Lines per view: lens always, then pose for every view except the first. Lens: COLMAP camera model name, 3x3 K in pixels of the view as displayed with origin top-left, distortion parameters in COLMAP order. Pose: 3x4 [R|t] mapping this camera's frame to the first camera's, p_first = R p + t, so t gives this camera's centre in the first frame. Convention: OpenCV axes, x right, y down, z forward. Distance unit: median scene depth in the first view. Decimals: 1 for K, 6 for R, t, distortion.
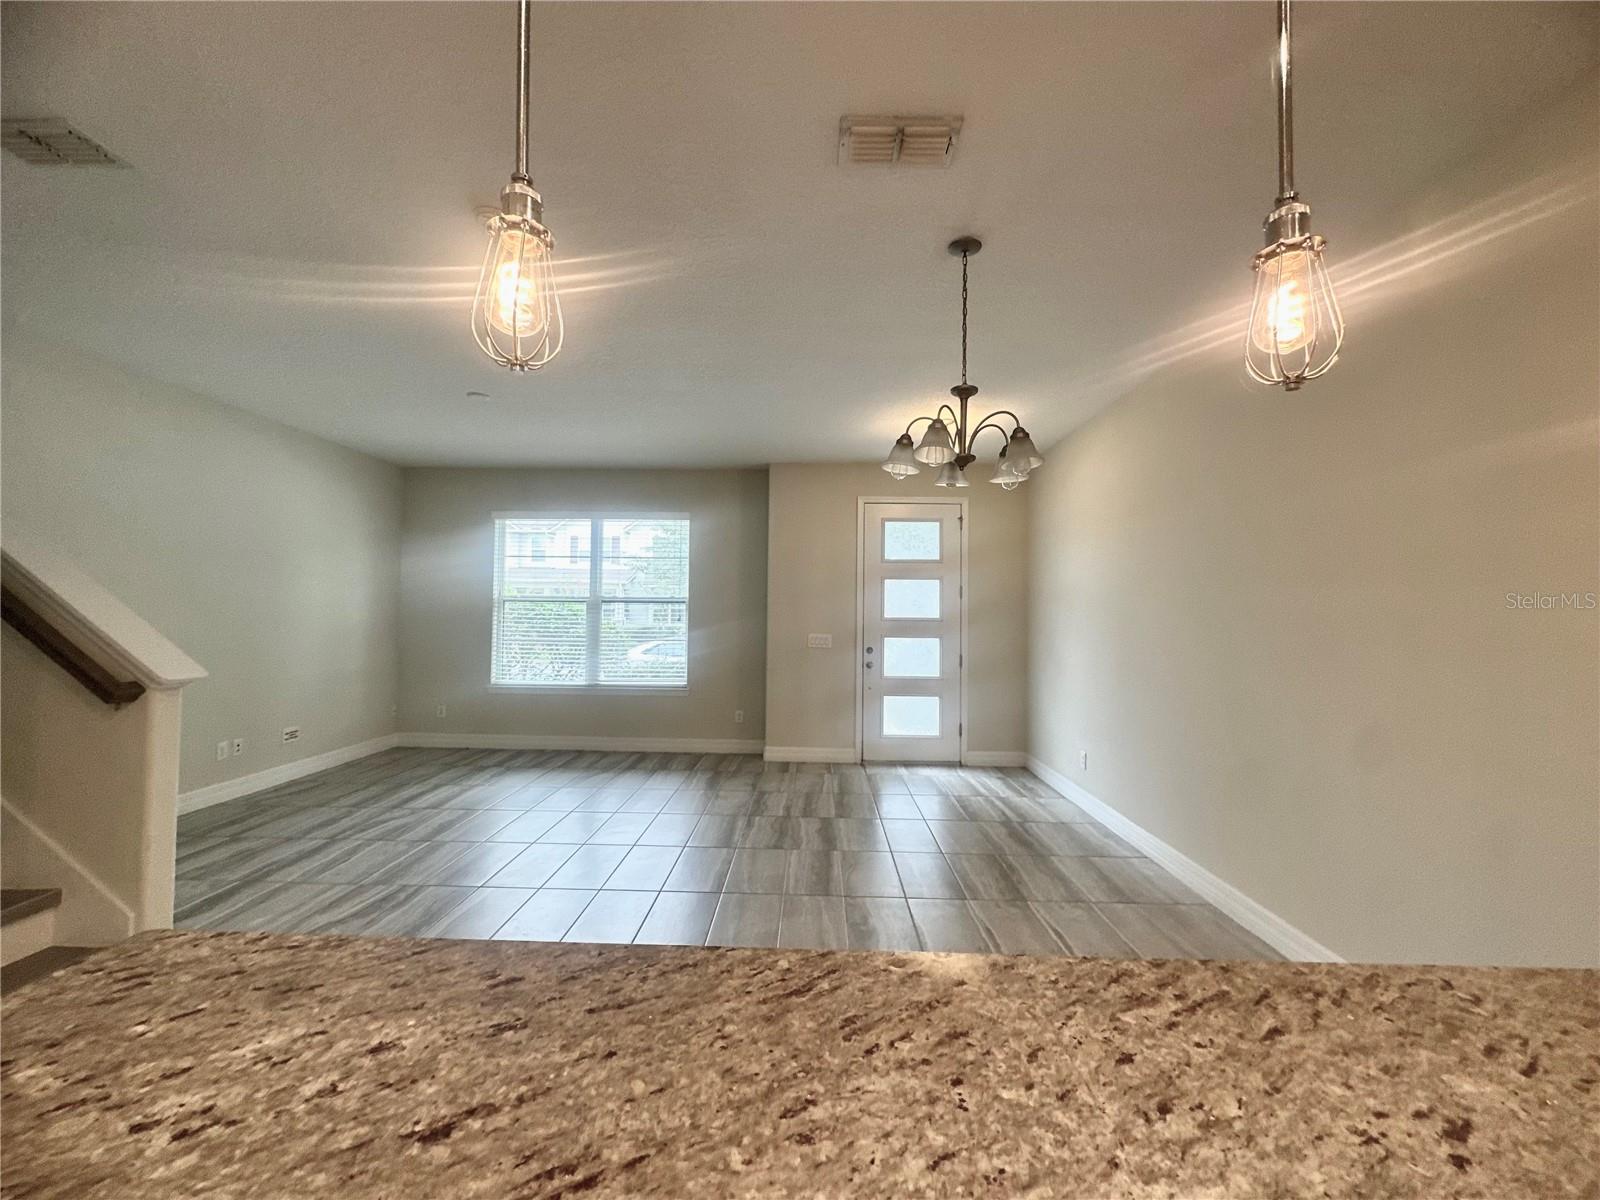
lens RADIAL K [[642.4, 0, 800.0], [0, 642.4, 600.0], [0, 0, 1]] dist [-0.001206, -0.000177]
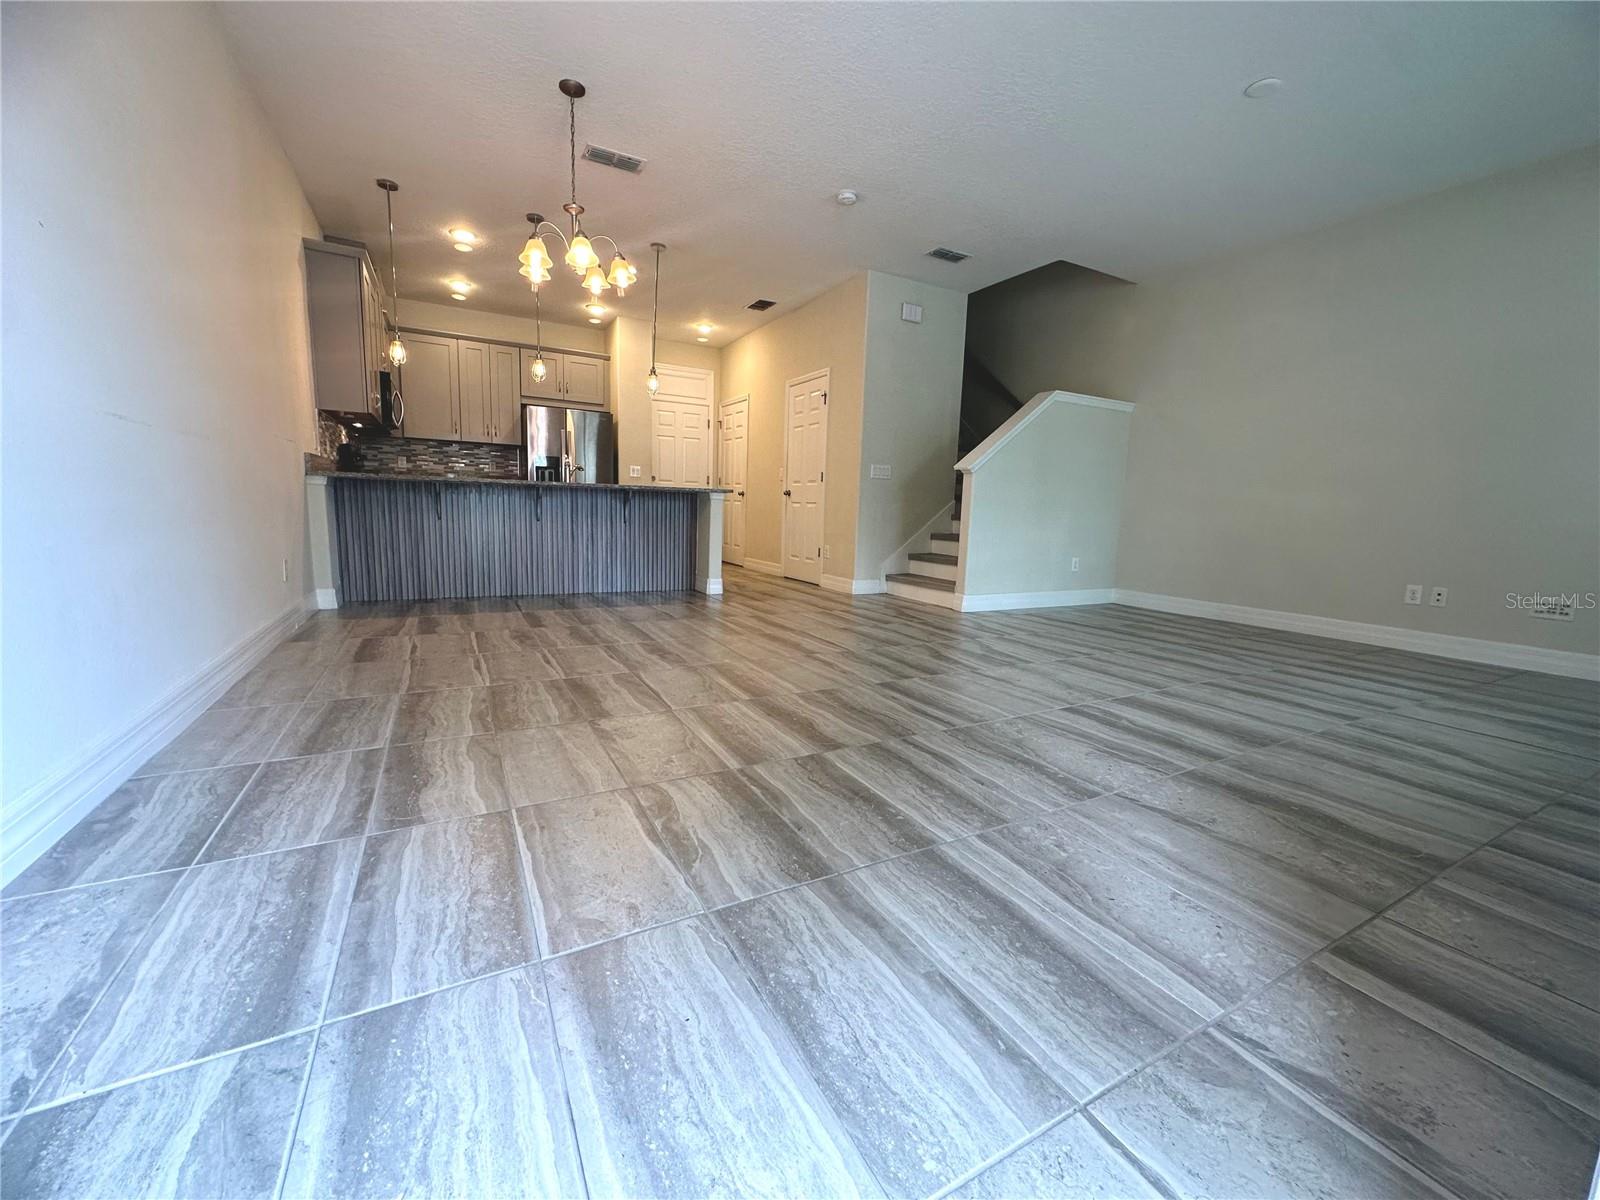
lens RADIAL K [[642.4, 0, 800.0], [0, 642.4, 600.0], [0, 0, 1]] dist [-0.001206, -0.000177]
pose [[-0.867943, 0.026358, -0.495964, 0.312496], [-0.036700, 0.992457, 0.116970, 0.181794], [0.495306, 0.119725, -0.860429, 1.450708]]
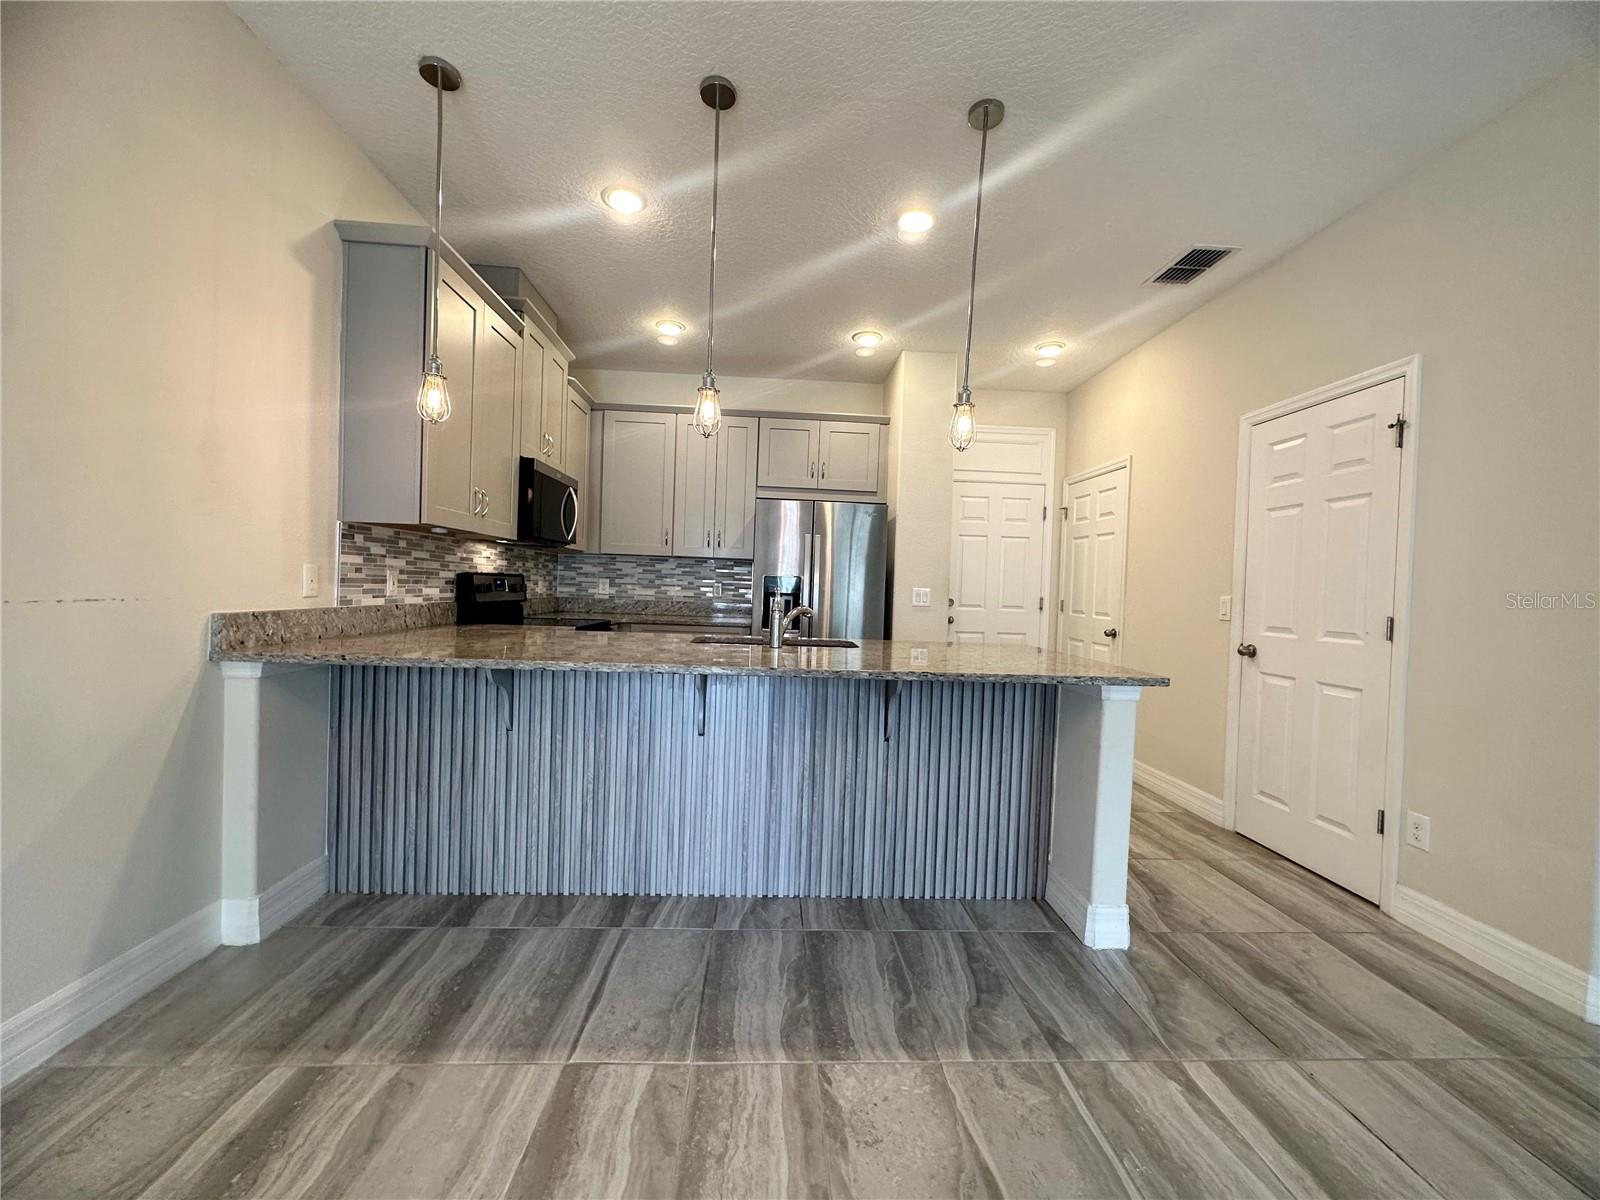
lens RADIAL K [[641.0, 0, 800.0], [0, 641.0, 600.0], [0, 0, 1]] dist [0.000787, -0.000045]
pose [[-0.996231, -0.048106, -0.072183, 0.240081], [-0.047996, 0.998842, -0.003257, 0.145466], [0.072256, 0.000220, -0.997386, 1.200886]]
